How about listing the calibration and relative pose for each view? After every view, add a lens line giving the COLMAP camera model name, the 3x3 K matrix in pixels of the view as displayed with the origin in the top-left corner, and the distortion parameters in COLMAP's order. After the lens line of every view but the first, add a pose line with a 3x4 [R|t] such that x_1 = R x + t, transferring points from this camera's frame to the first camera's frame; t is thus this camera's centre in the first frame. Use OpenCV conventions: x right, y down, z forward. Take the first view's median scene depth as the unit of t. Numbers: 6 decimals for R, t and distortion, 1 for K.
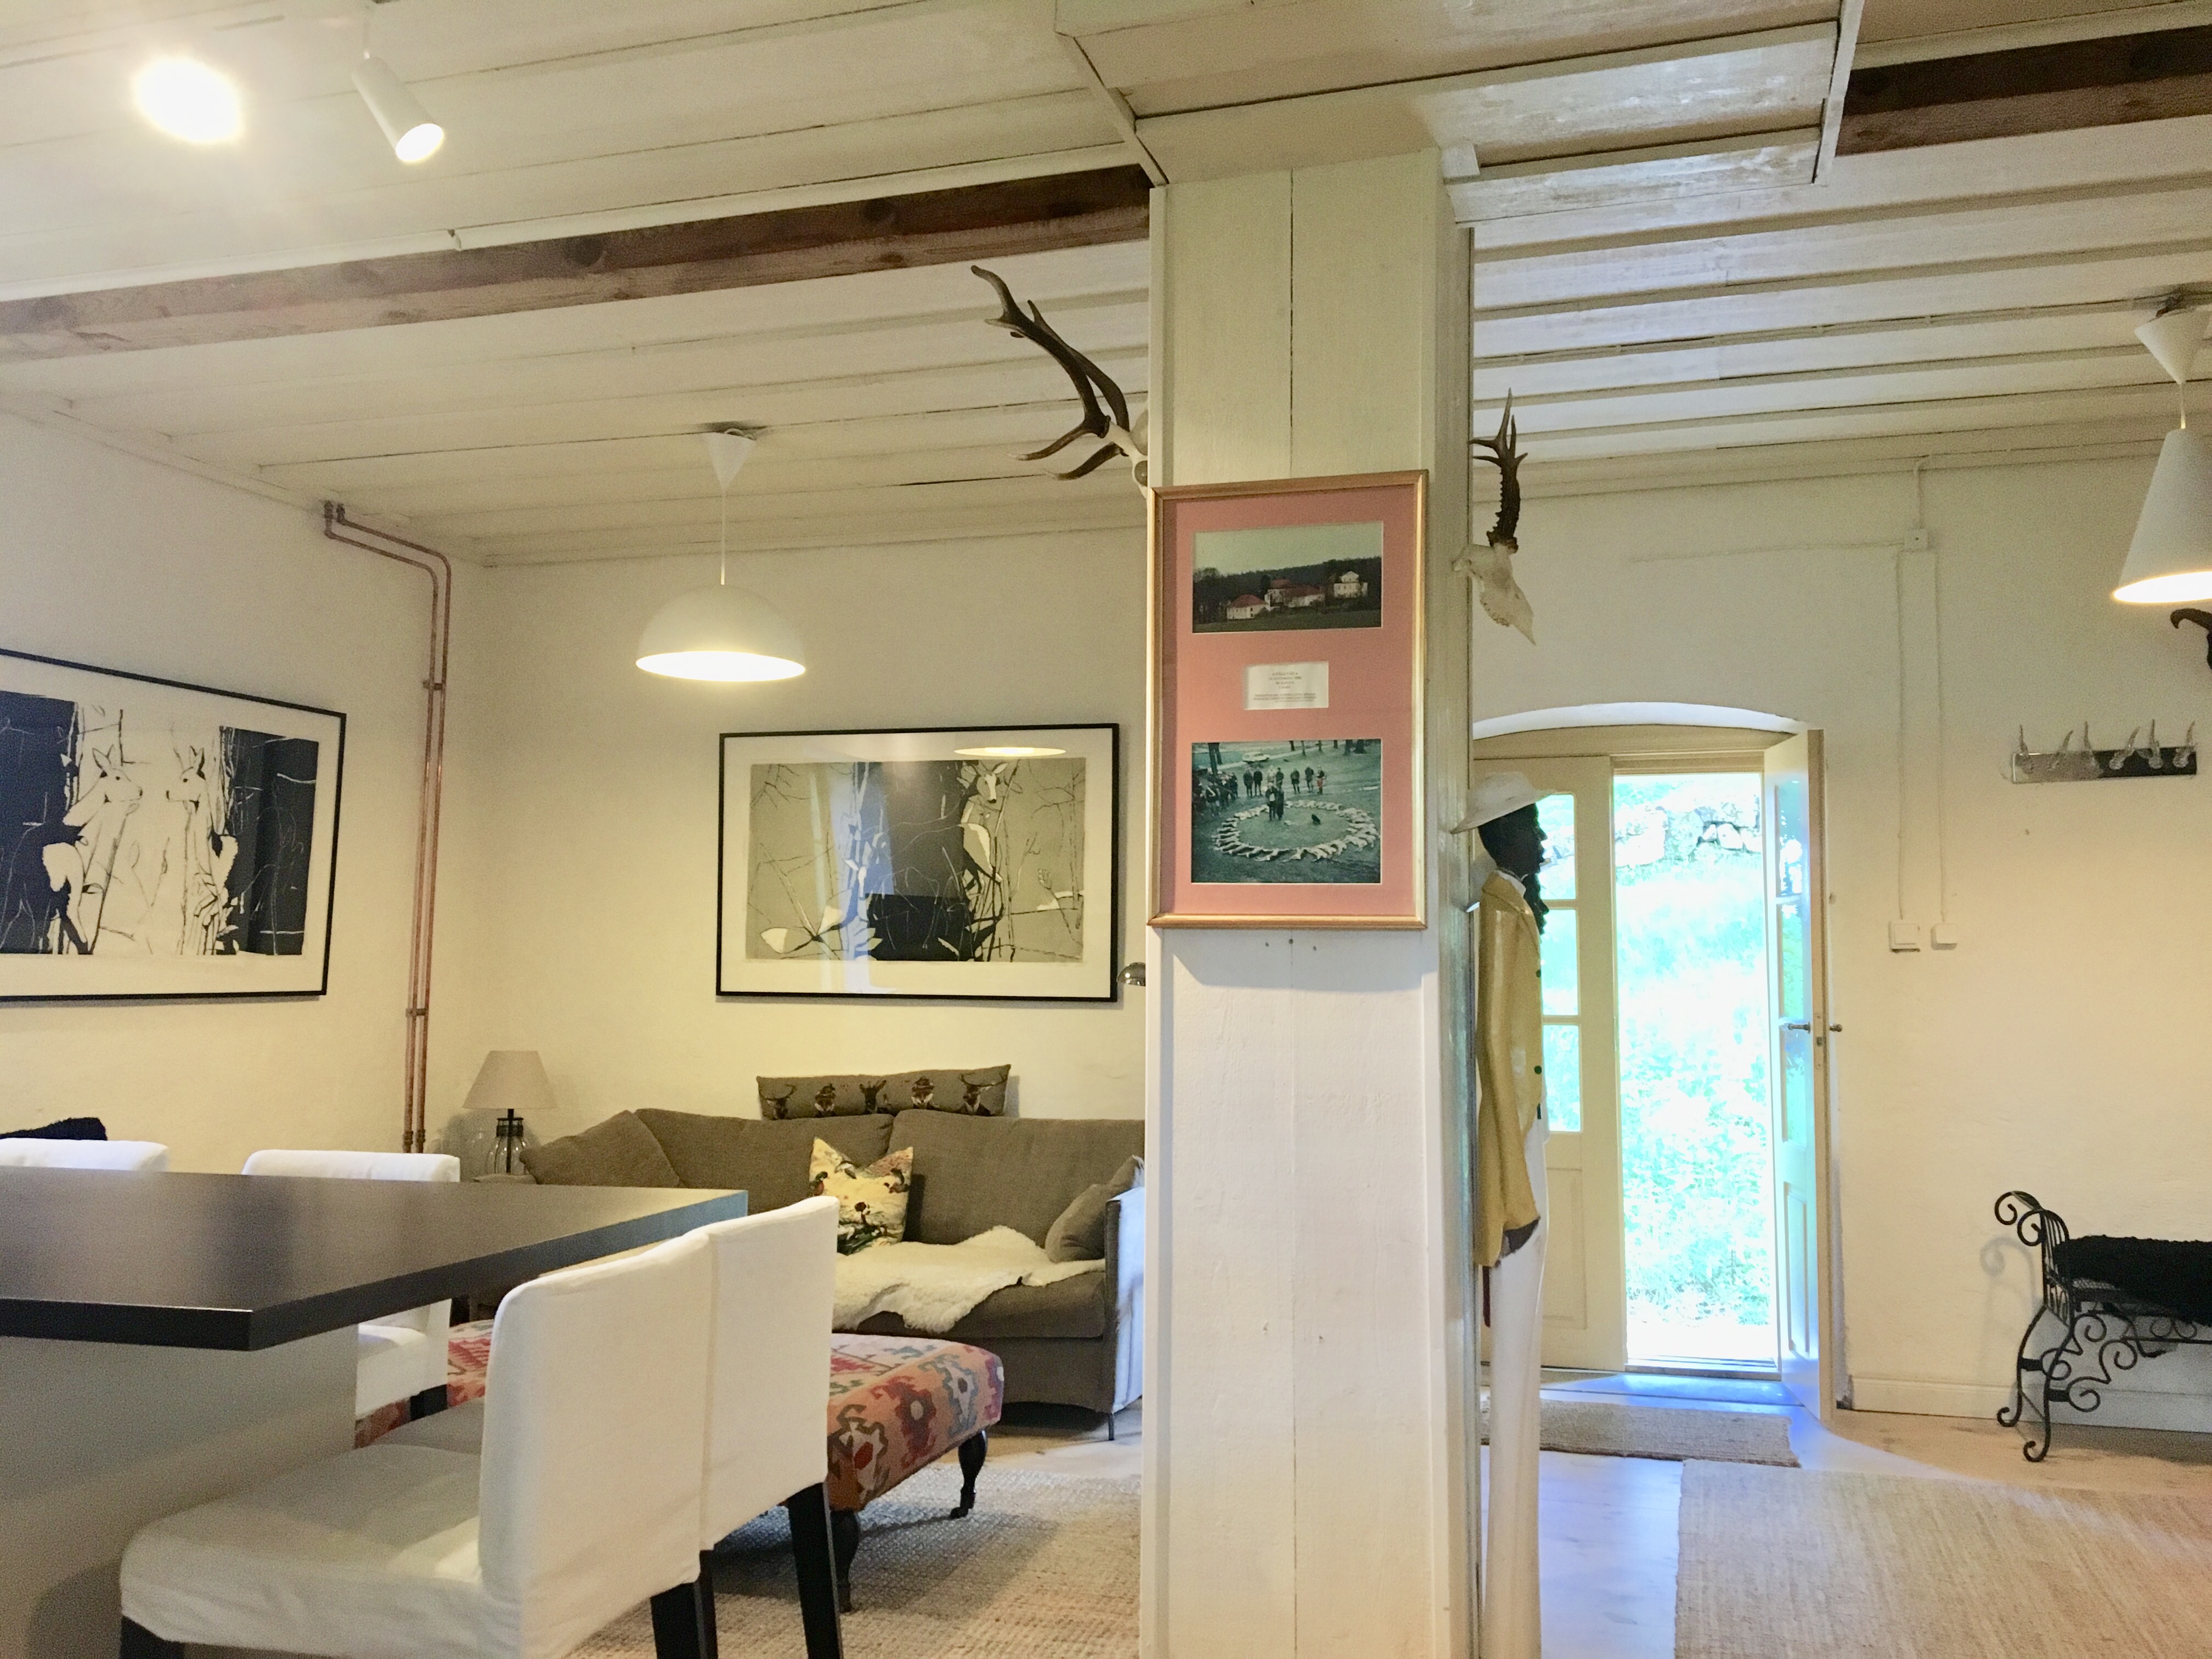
lens RADIAL K [[1863.4, 0, 1111.2], [0, 1863.4, 828.9], [0, 0, 1]] dist [0.073400, -0.097357]
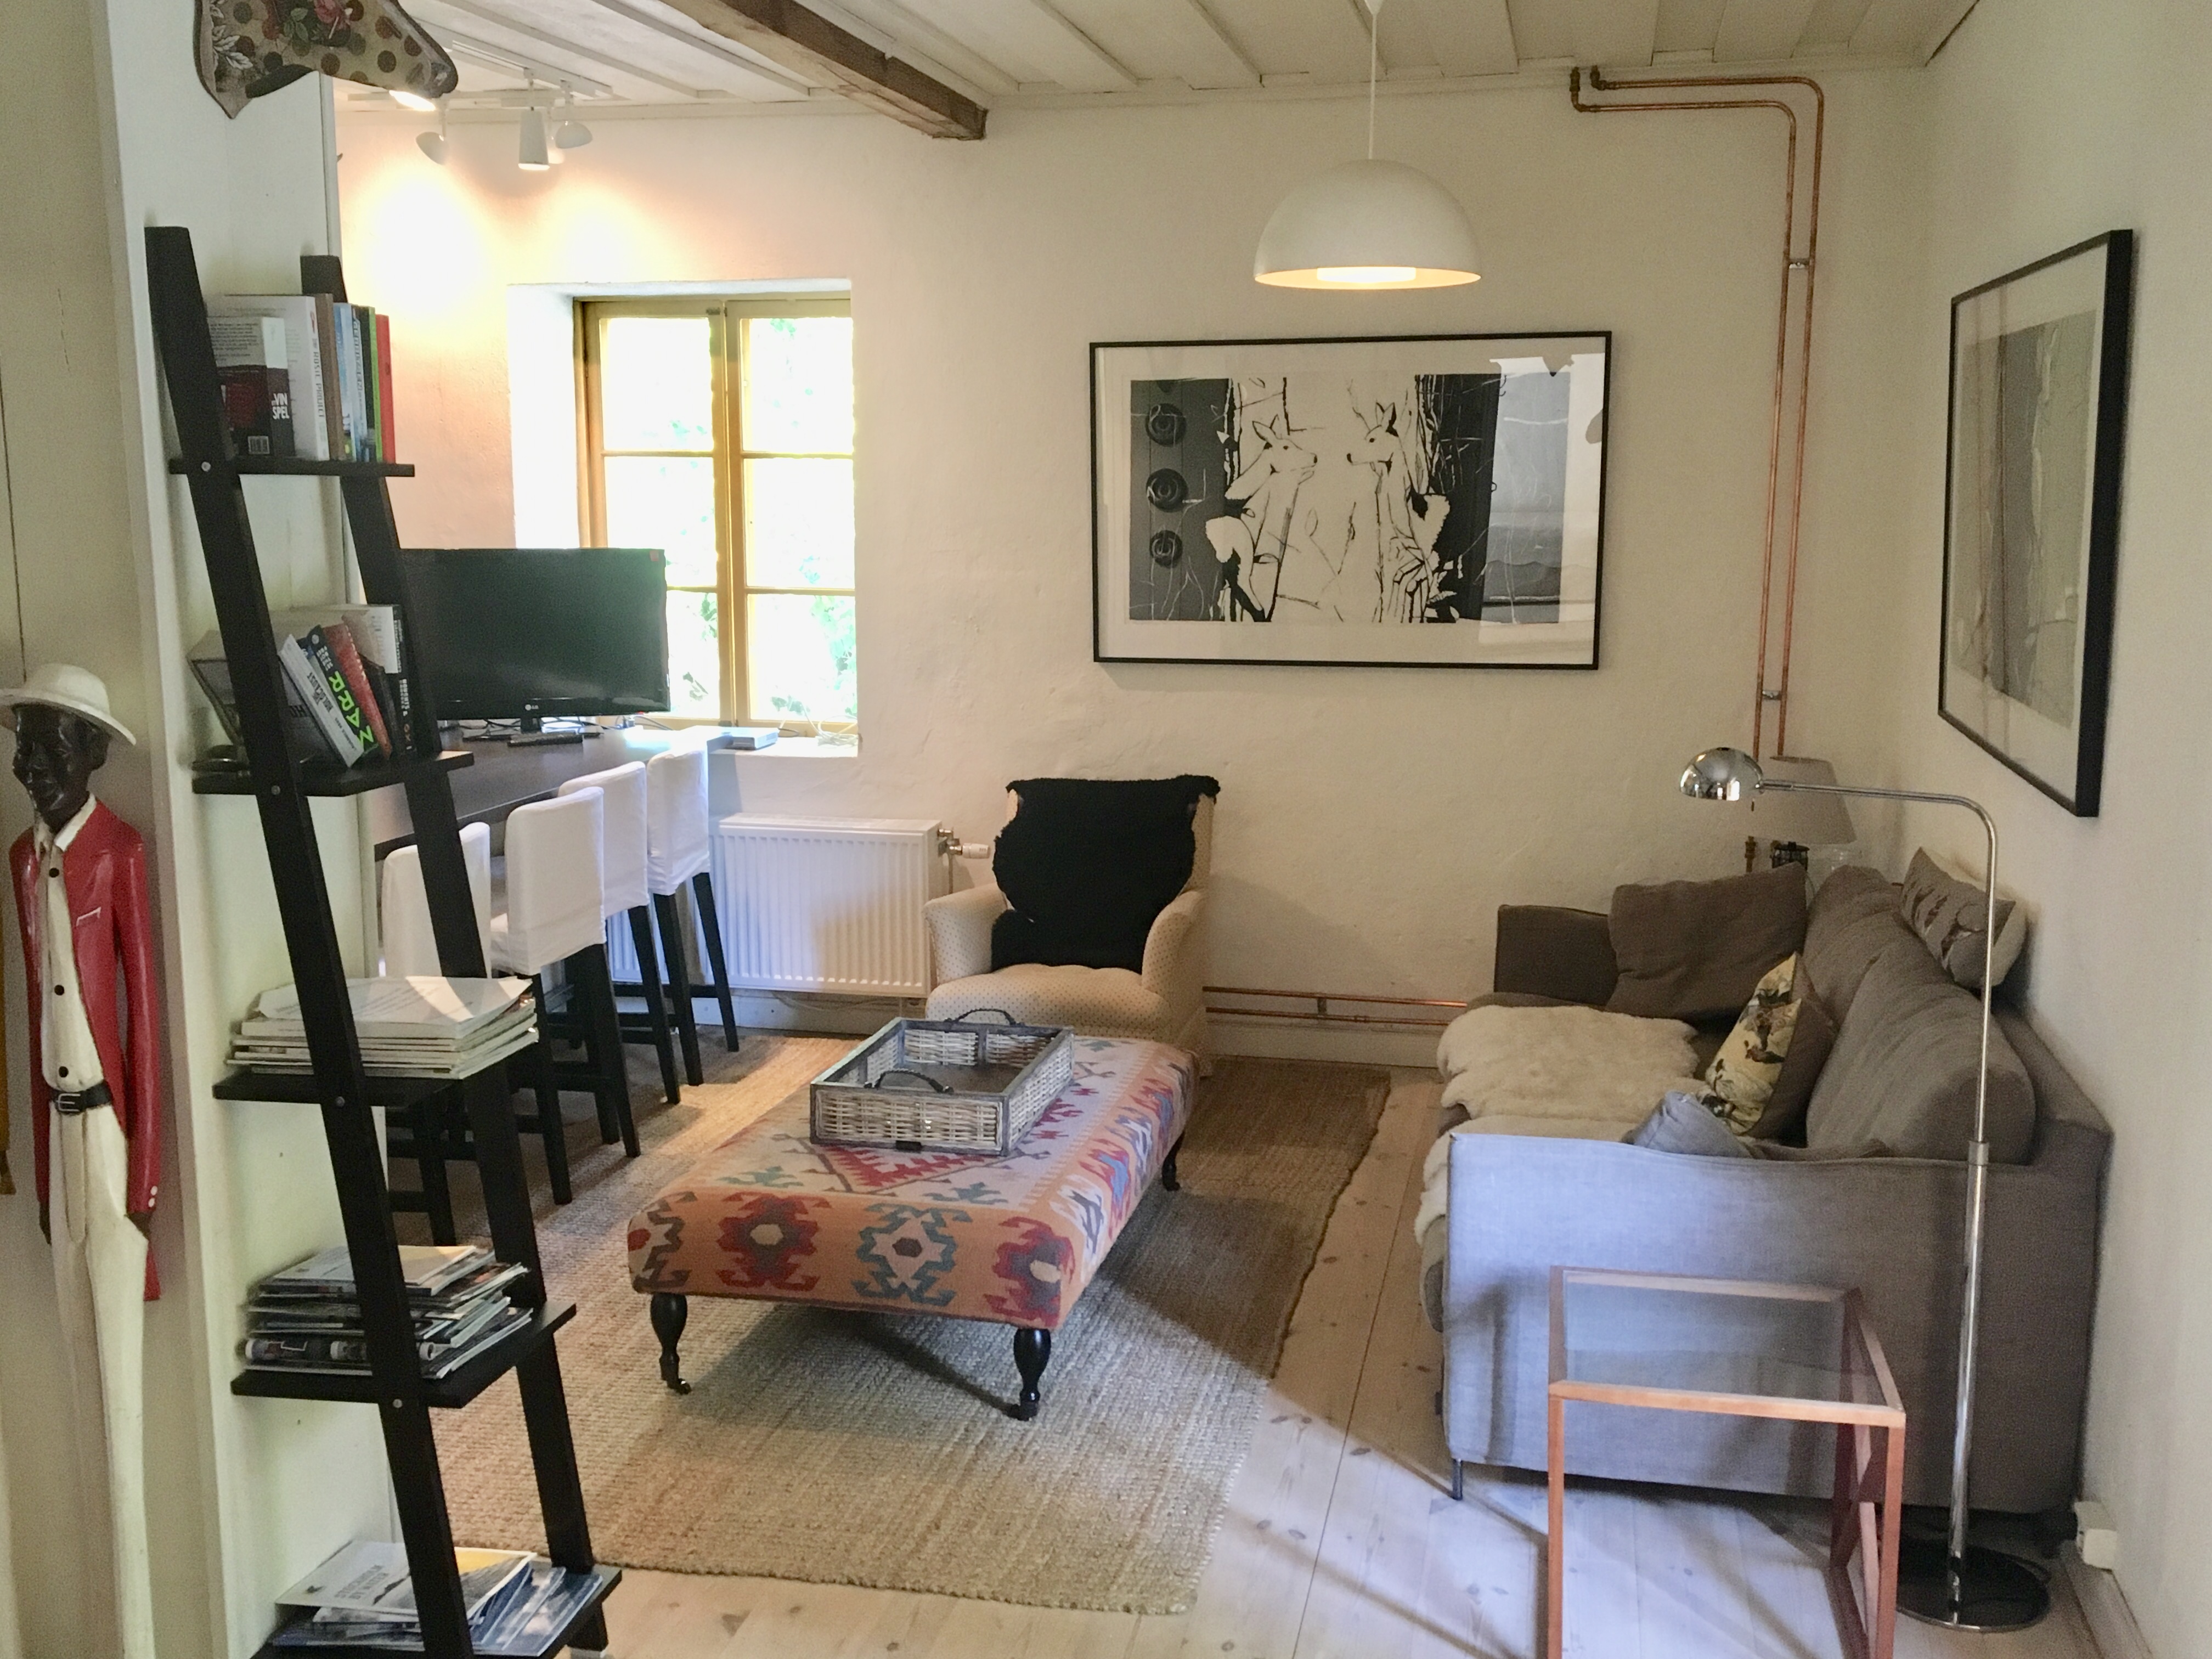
lens RADIAL K [[2161.1, 0, 1086.2], [0, 2161.1, 838.3], [0, 0, 1]] dist [0.068712, 0.000000]
pose [[0.064300, 0.160473, -0.984944, 0.640072], [0.076663, 0.983275, 0.165206, -0.020834], [0.994982, -0.086132, 0.050922, 0.812337]]
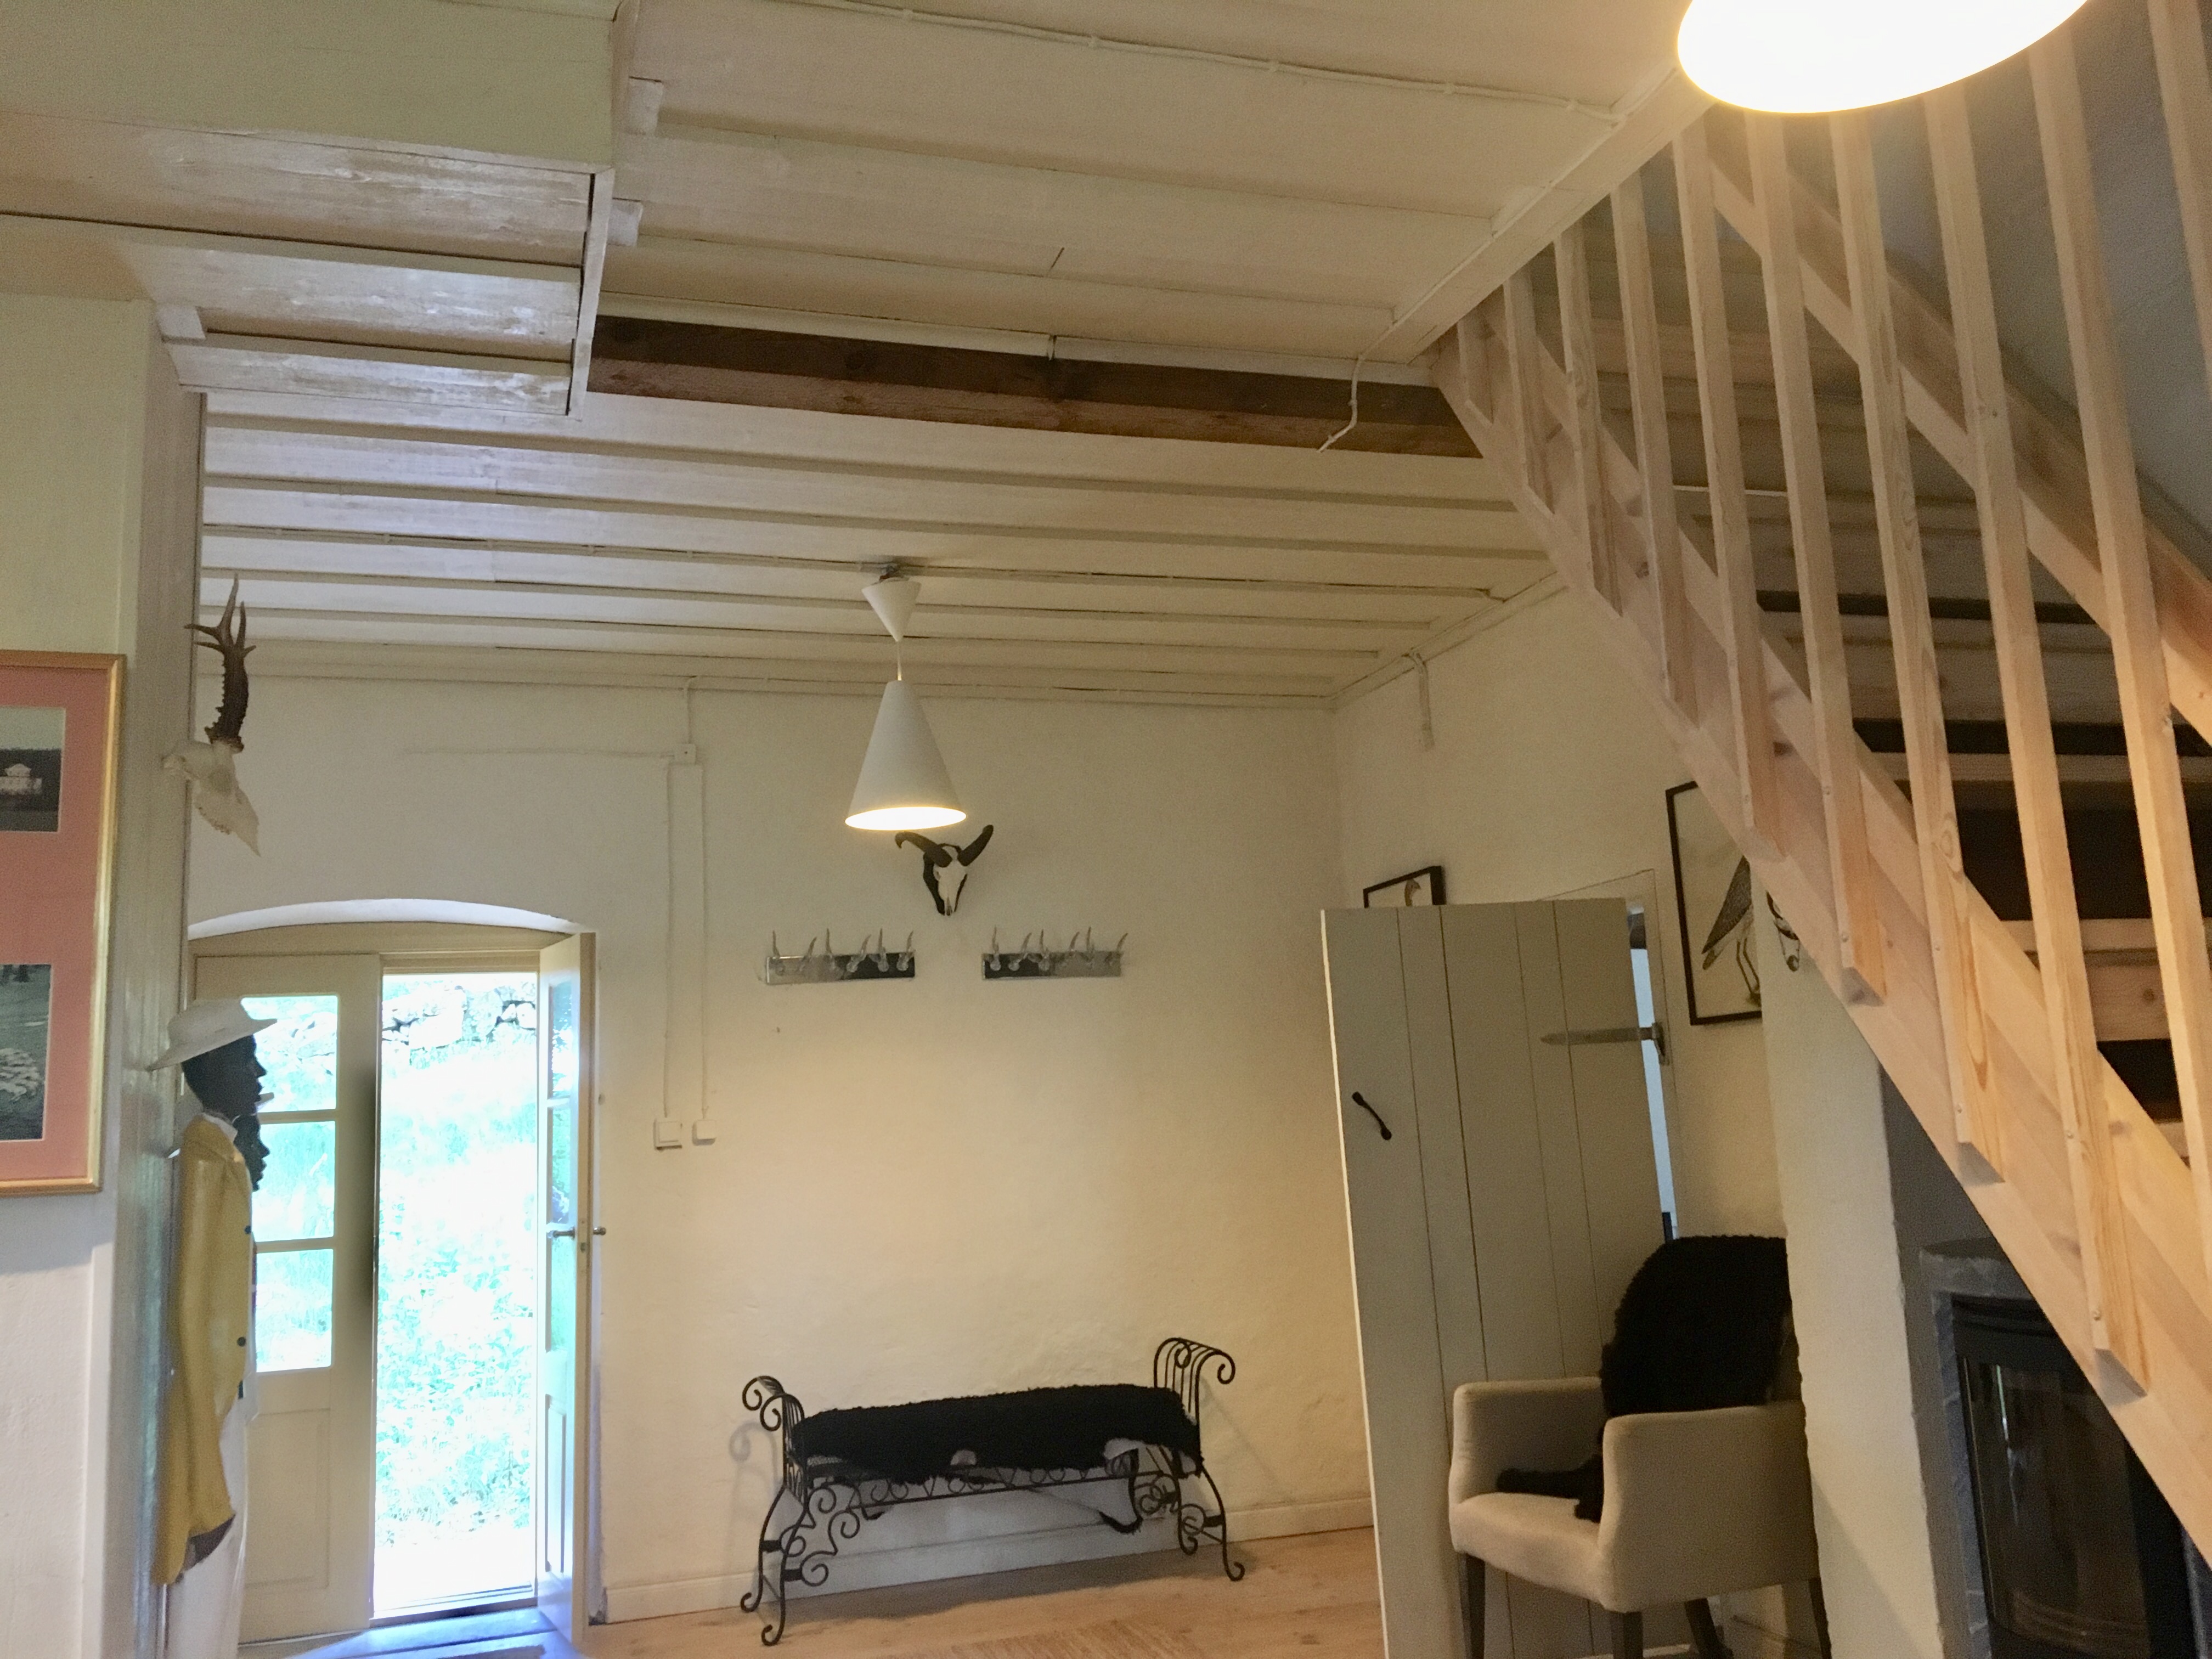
lens RADIAL K [[1863.4, 0, 1097.6], [0, 1863.4, 833.8], [0, 0, 1]] dist [0.073400, -0.097357]
pose [[0.820288, 0.046763, 0.570035, 0.022417], [0.004781, 0.996057, -0.088591, -0.015151], [-0.571930, 0.075396, 0.816830, 0.015764]]
